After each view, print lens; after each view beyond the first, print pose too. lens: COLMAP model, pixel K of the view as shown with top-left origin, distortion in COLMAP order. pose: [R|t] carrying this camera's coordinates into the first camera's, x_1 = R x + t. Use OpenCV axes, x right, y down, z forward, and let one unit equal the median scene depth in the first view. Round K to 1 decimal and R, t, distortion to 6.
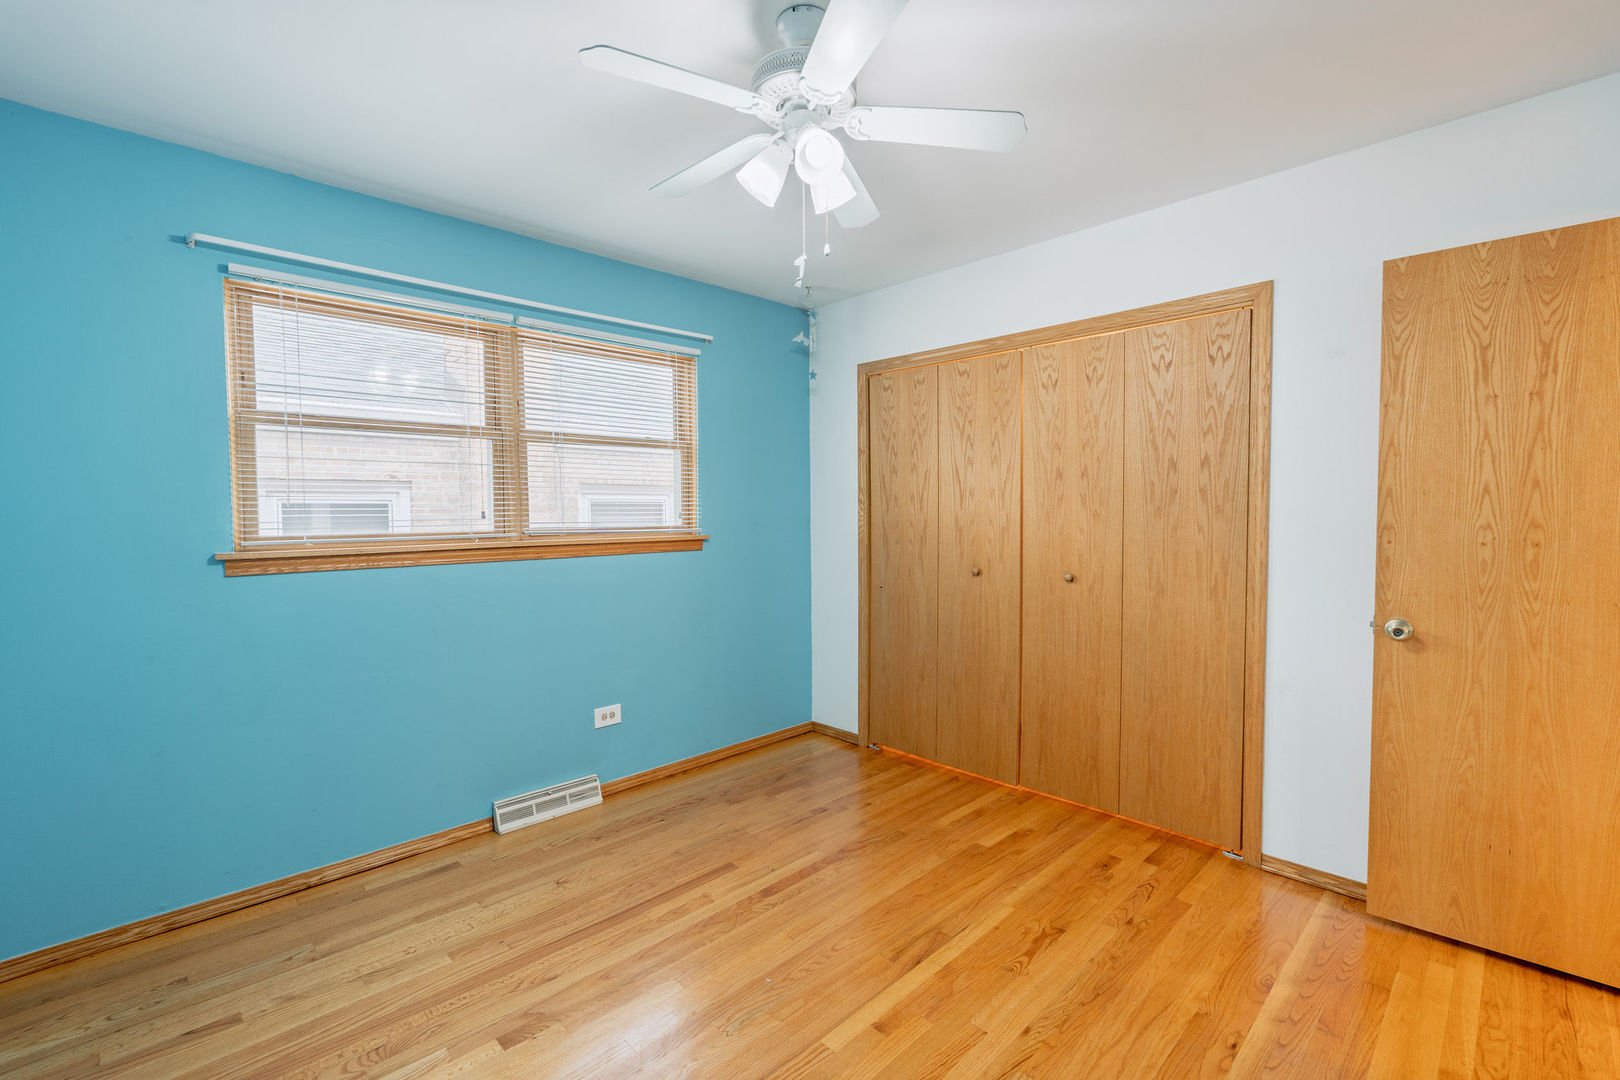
lens RADIAL K [[710.3, 0, 803.4], [0, 710.3, 536.3], [0, 0, 1]] dist [-0.004278, 0.001154]
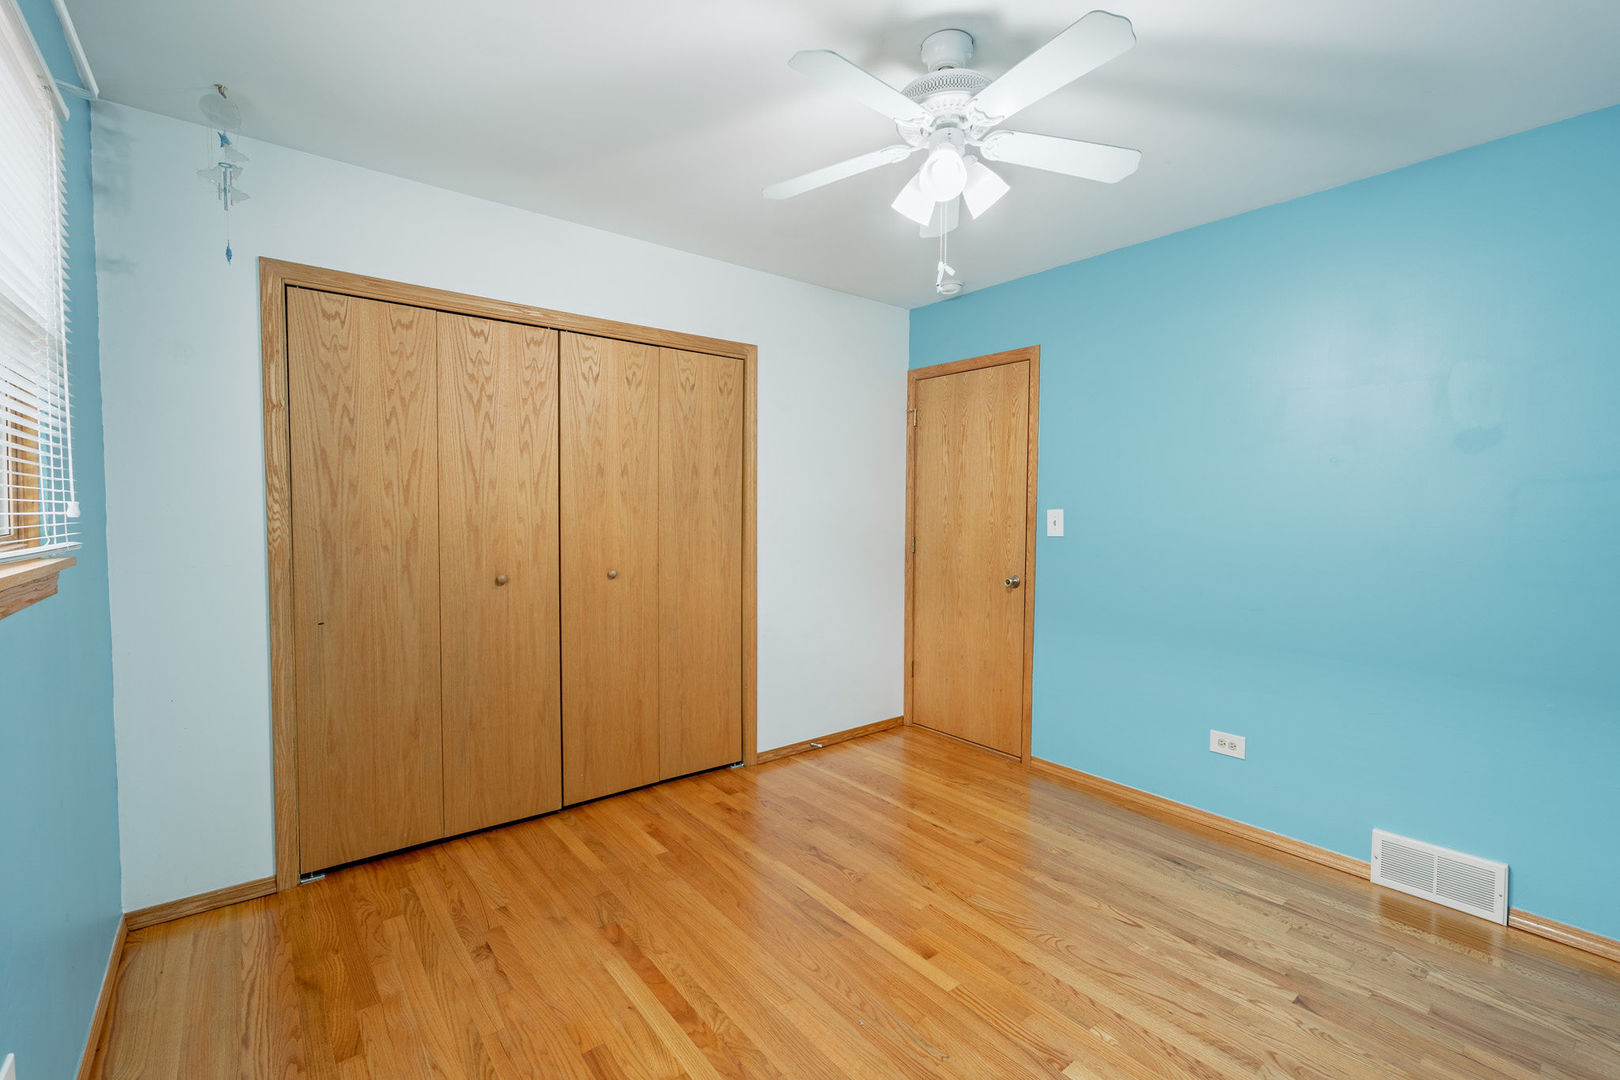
lens RADIAL K [[710.3, 0, 822.7], [0, 710.3, 533.0], [0, 0, 1]] dist [-0.004278, 0.001154]
pose [[0.086327, -0.029297, 0.995836, -0.622292], [0.027127, 0.999266, 0.027046, -0.019053], [-0.995897, 0.024679, 0.087059, 0.630726]]
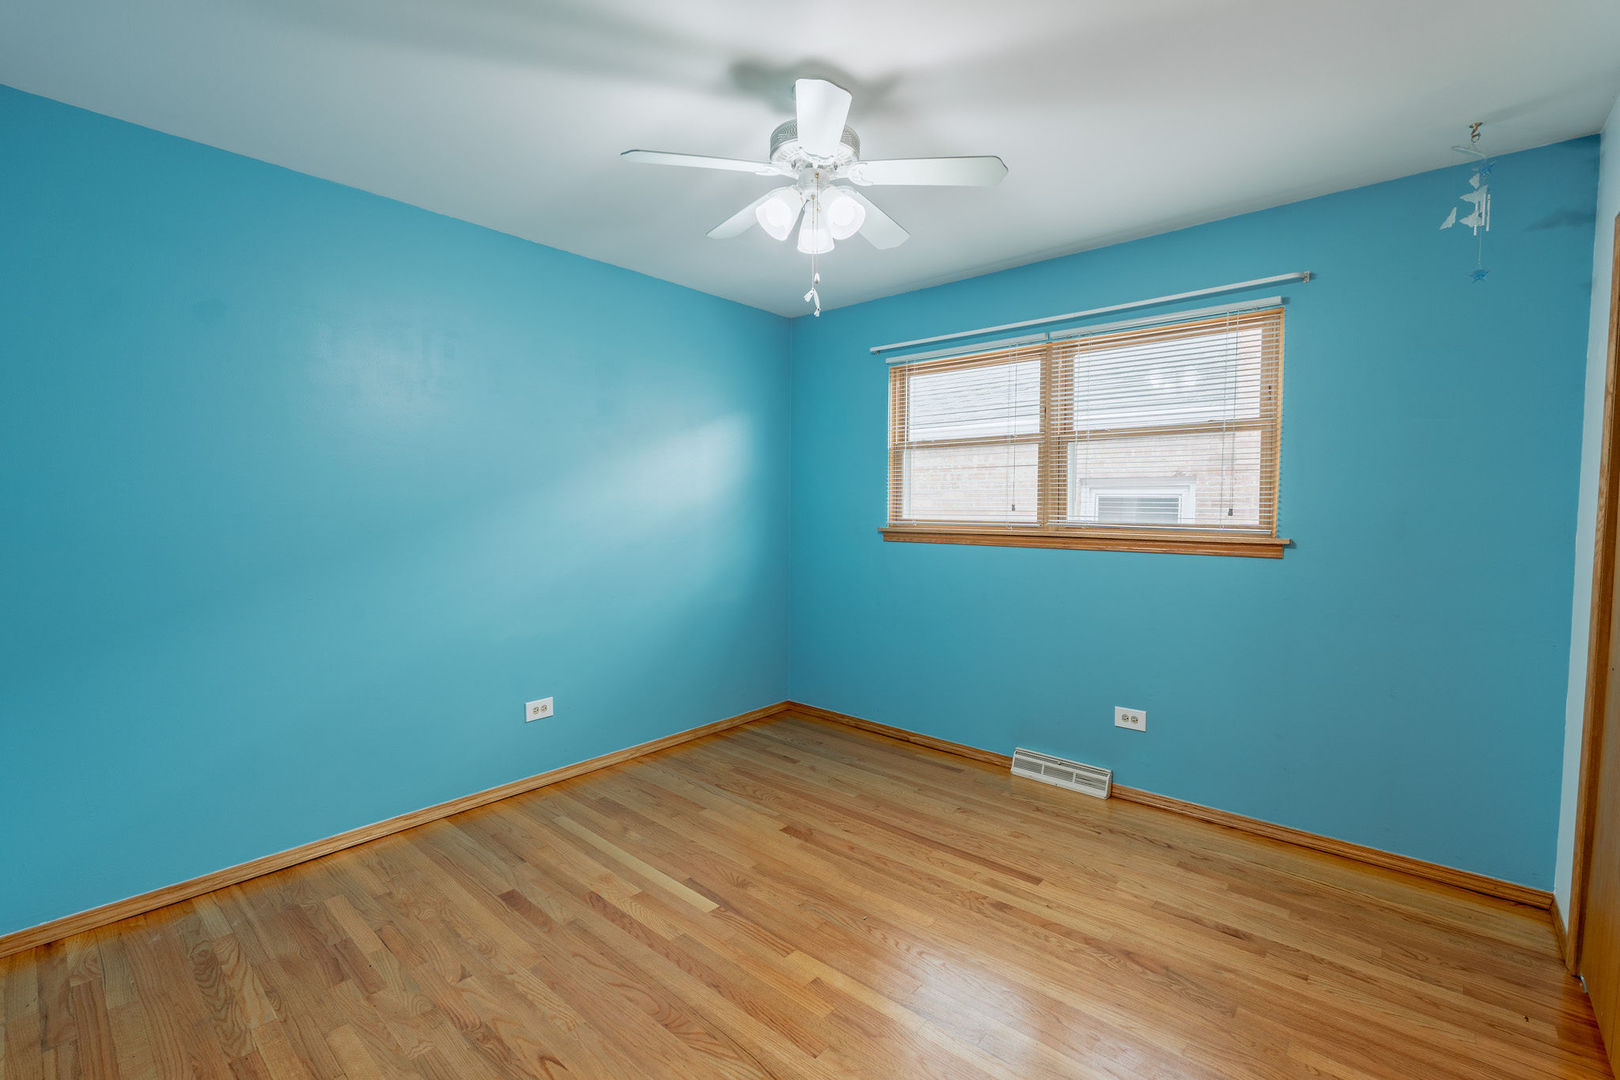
lens RADIAL K [[710.3, 0, 816.9], [0, 710.3, 540.0], [0, 0, 1]] dist [-0.004278, 0.001154]
pose [[0.087380, 0.059342, -0.994406, 0.688254], [-0.041731, 0.997566, 0.055864, -0.027137], [0.995301, 0.036616, 0.089644, 0.526267]]
